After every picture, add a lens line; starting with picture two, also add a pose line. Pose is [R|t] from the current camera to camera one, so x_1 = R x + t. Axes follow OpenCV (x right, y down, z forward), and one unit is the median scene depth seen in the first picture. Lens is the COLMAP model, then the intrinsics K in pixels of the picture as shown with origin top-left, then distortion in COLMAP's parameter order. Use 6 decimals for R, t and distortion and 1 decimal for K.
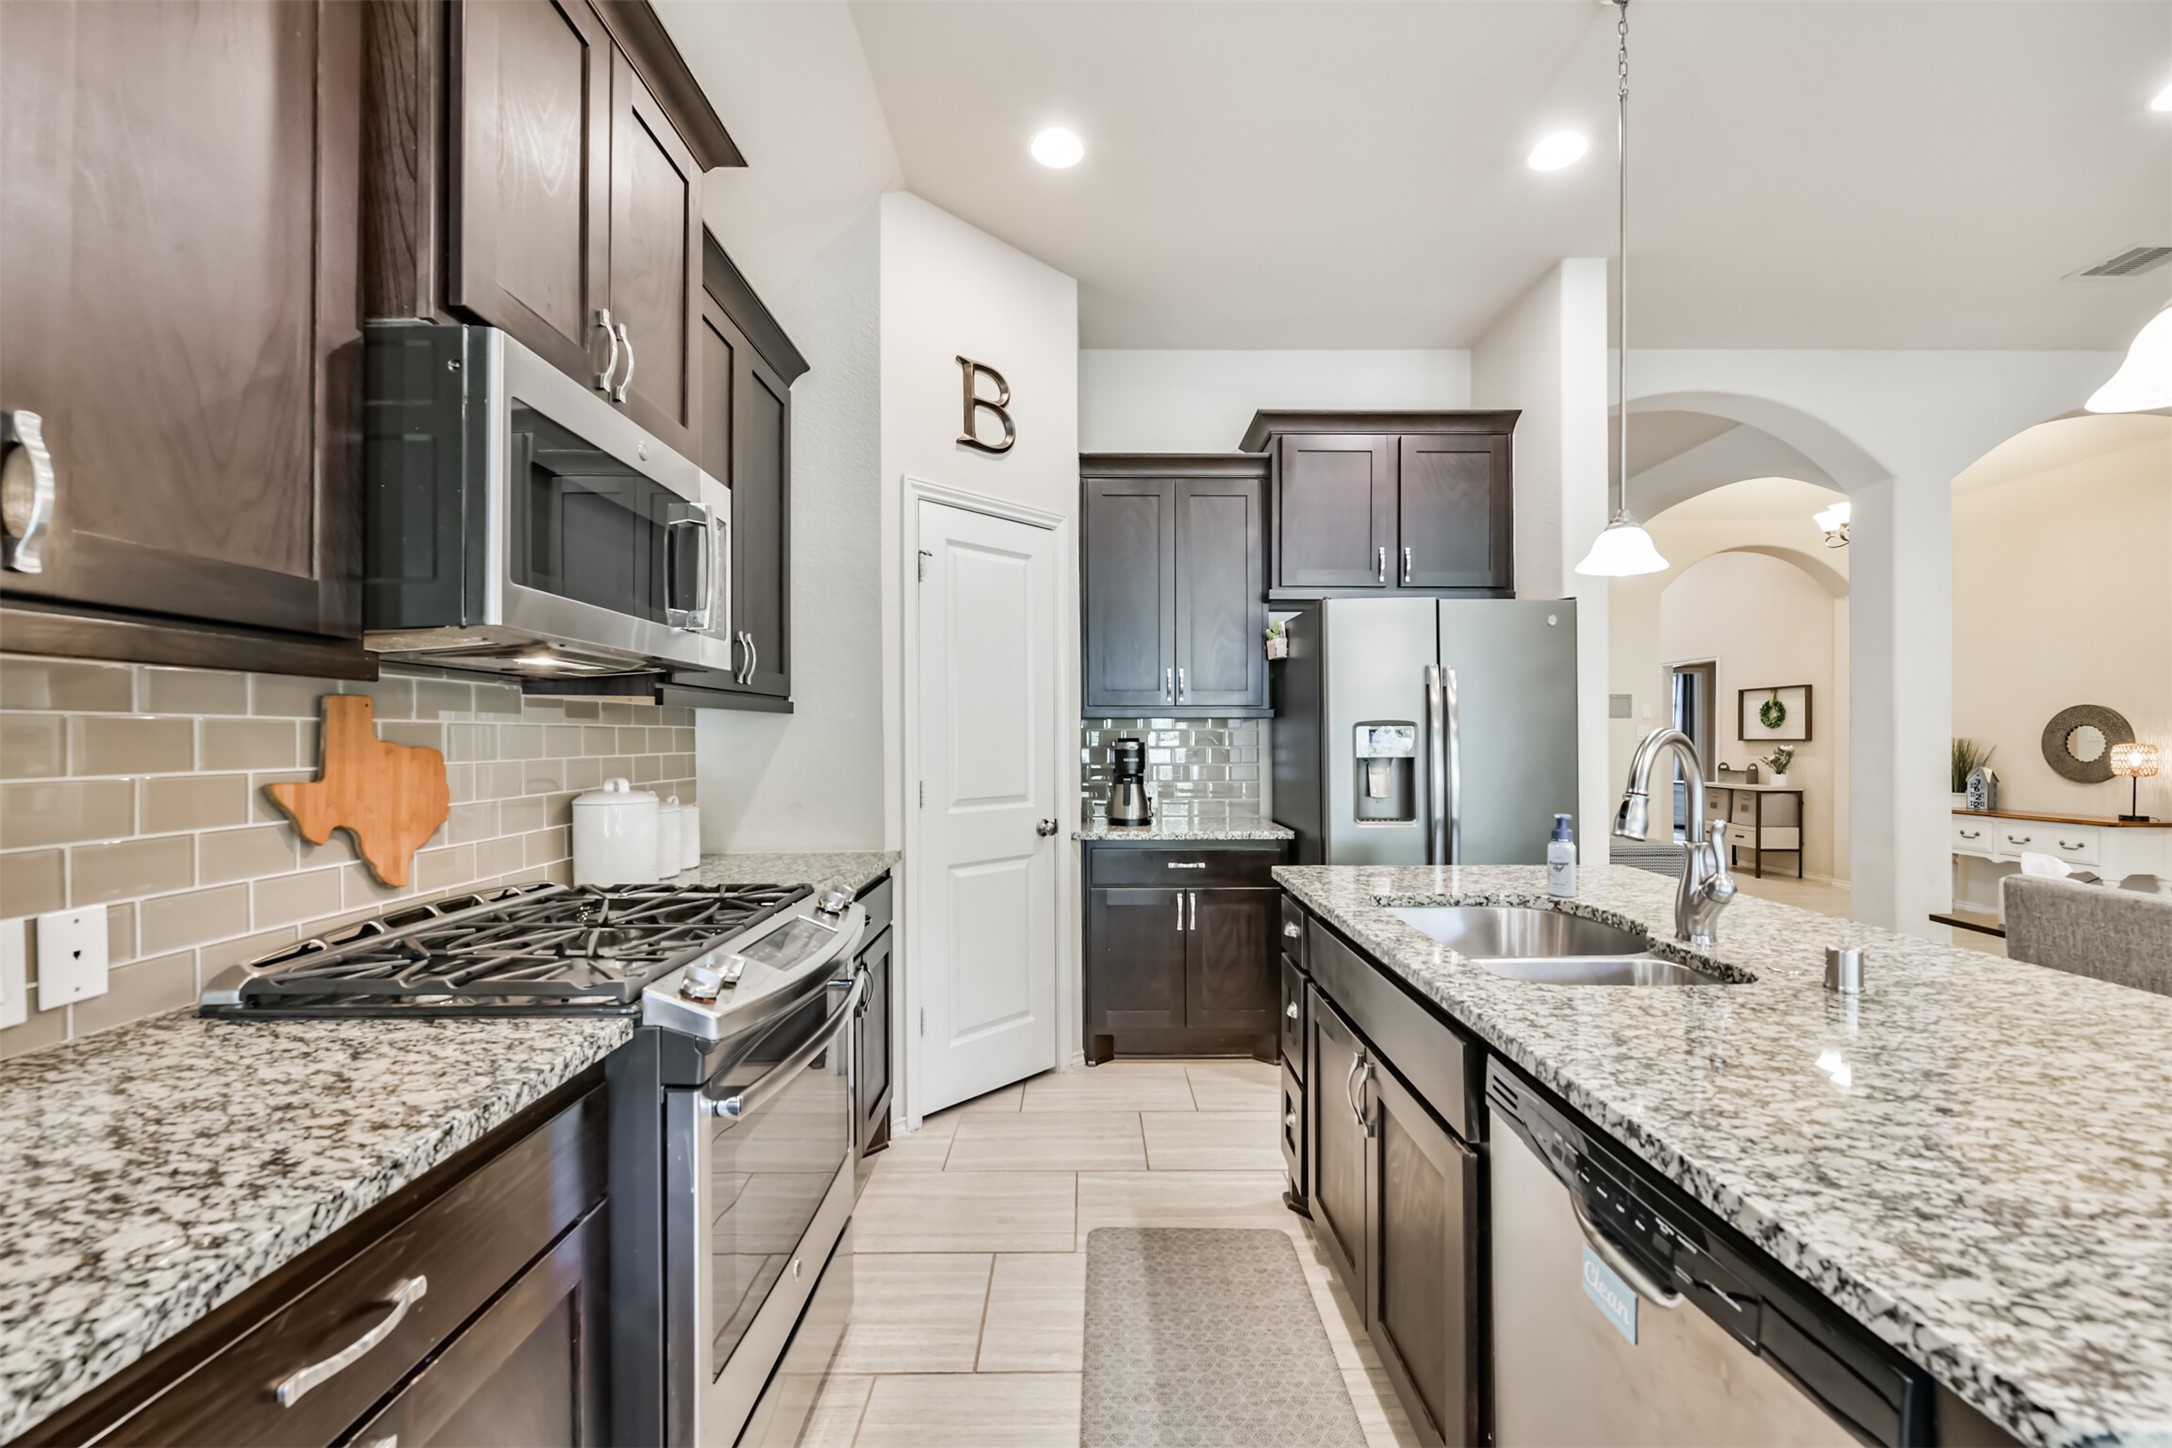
lens RADIAL K [[871.1, 0, 1092.5], [0, 871.1, 743.0], [0, 0, 1]] dist [0.002273, -0.000135]
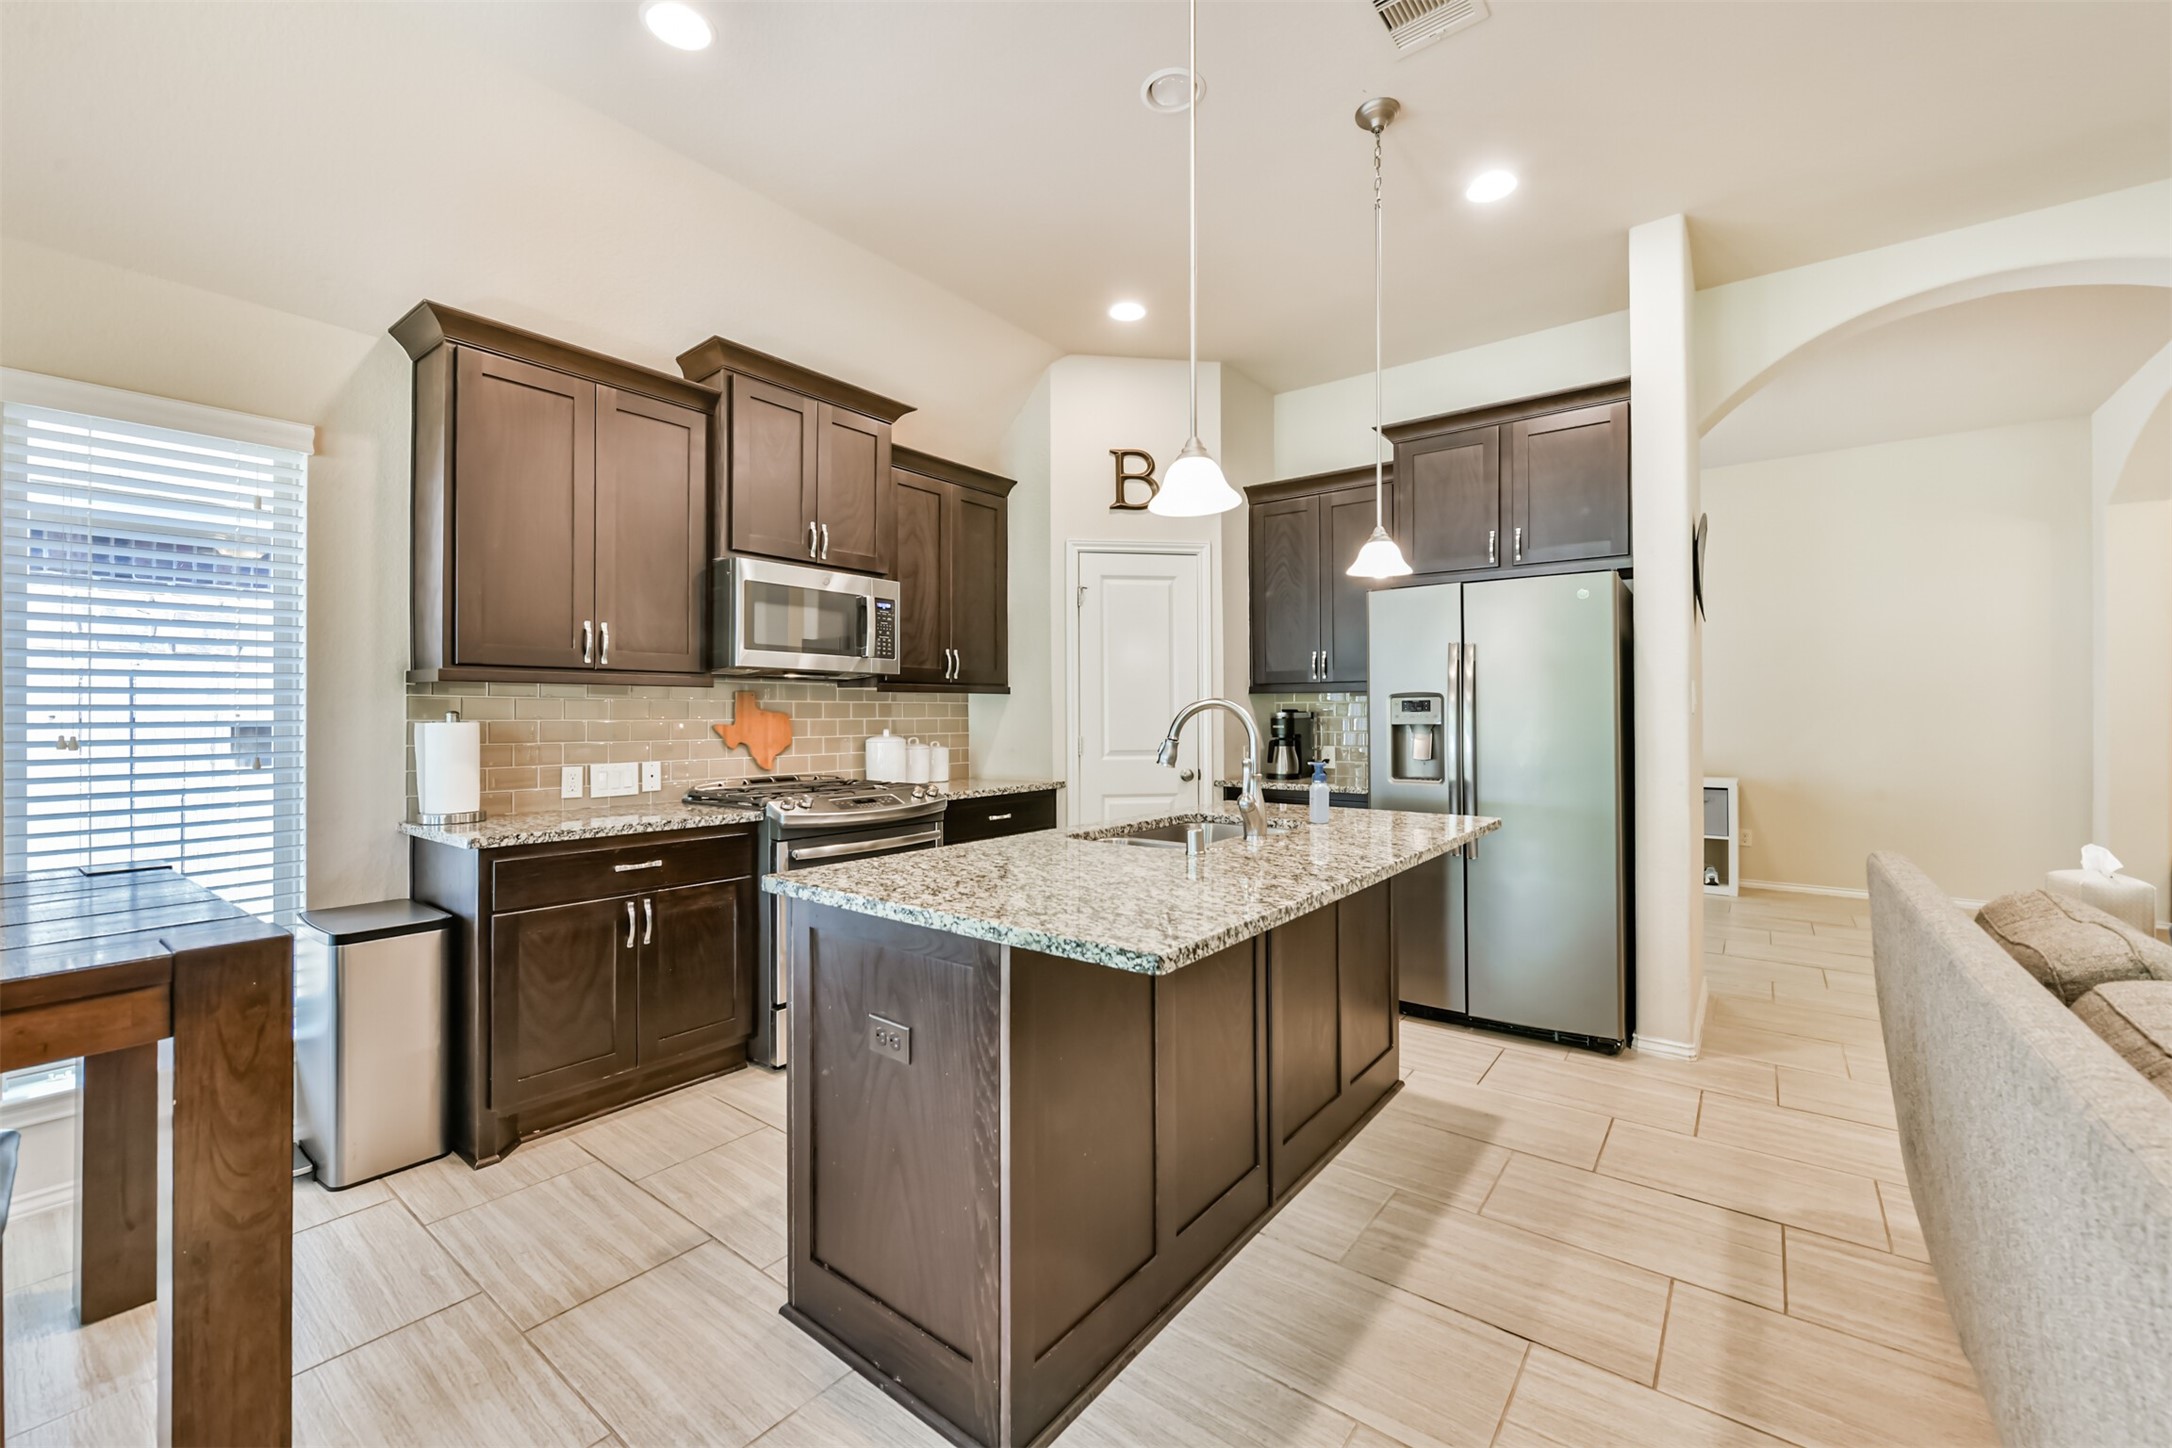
lens RADIAL K [[871.1, 0, 1084.1], [0, 871.1, 712.1], [0, 0, 1]] dist [0.002273, -0.000135]
pose [[0.787203, -0.002282, -0.616689, 0.716255], [-0.002622, 0.999972, -0.007047, 0.010069], [0.616688, 0.007165, 0.787175, -0.185213]]
